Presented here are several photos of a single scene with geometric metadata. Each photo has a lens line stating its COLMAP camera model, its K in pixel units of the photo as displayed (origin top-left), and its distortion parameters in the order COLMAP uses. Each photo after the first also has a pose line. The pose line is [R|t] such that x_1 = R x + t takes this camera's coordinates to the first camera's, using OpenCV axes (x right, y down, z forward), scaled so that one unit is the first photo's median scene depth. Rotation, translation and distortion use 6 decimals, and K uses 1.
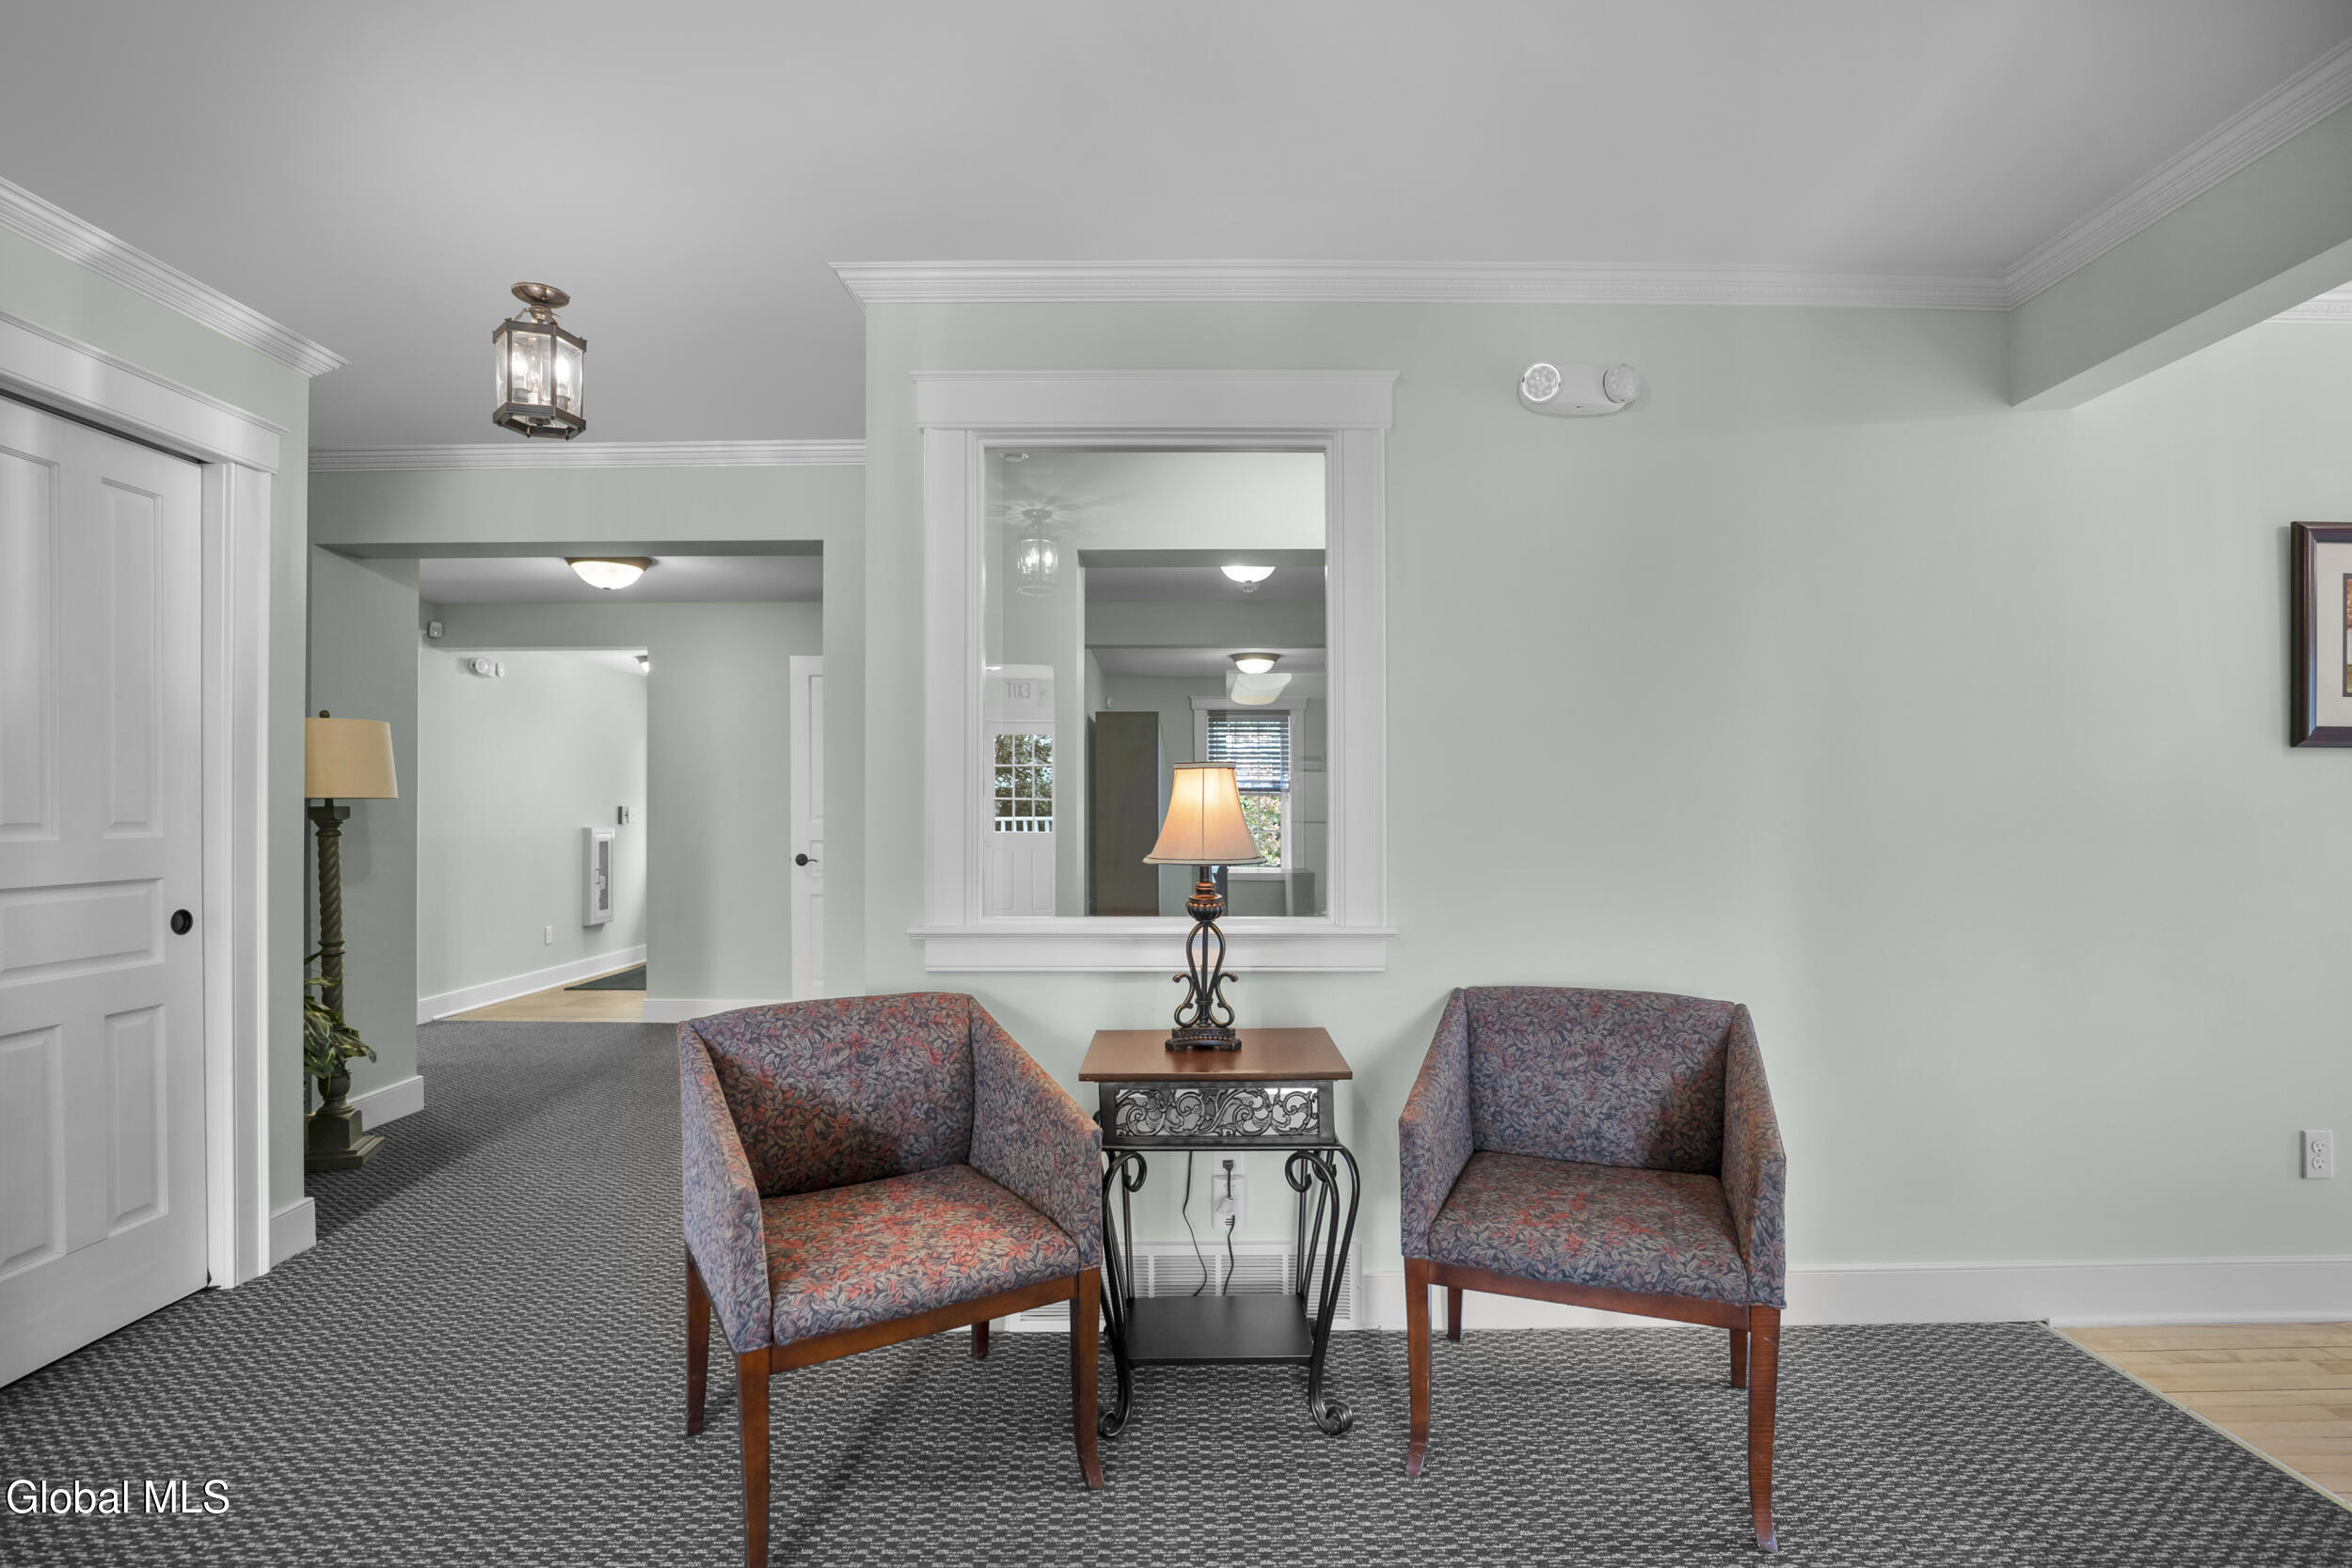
lens RADIAL K [[1129.7, 0, 1178.1], [0, 1129.7, 799.6], [0, 0, 1]] dist [-0.034517, -0.000887]
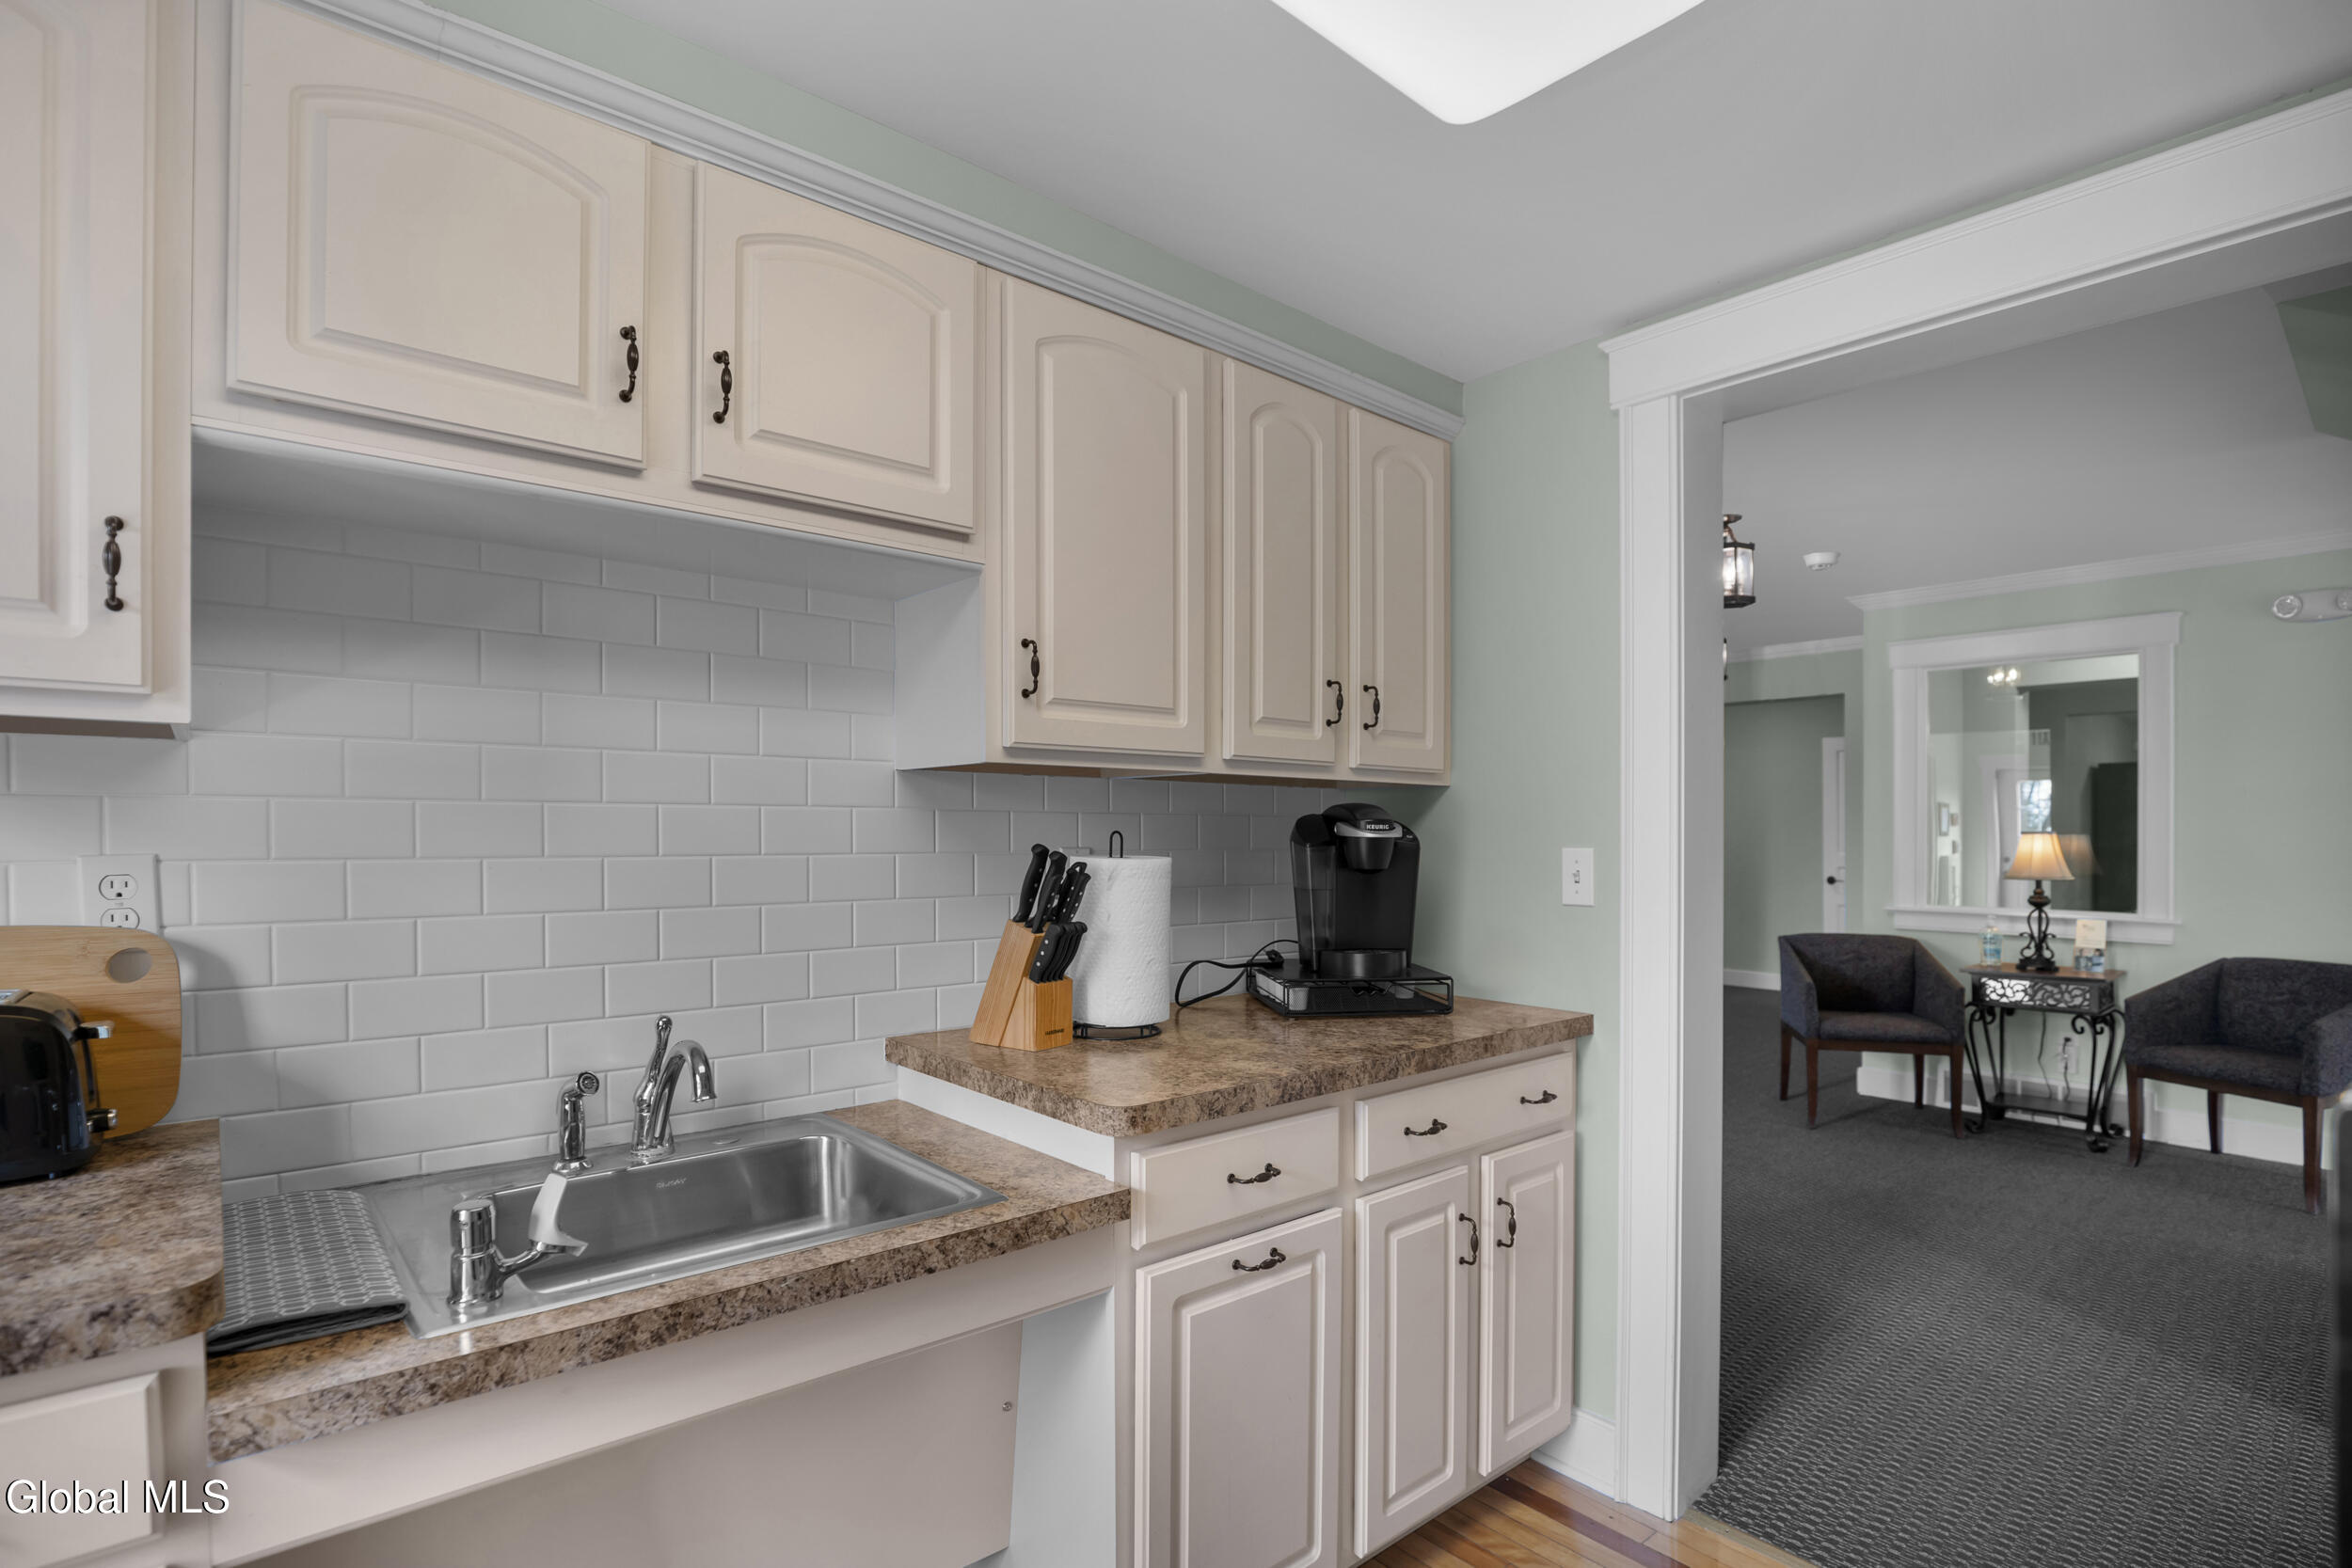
lens RADIAL K [[1129.7, 0, 1179.9], [0, 1129.7, 833.0], [0, 0, 1]] dist [-0.034517, -0.000887]
pose [[0.660400, 0.003331, -0.750906, 0.514470], [0.005043, 0.999948, 0.008871, -0.059267], [0.750897, -0.009645, 0.660349, -1.555781]]
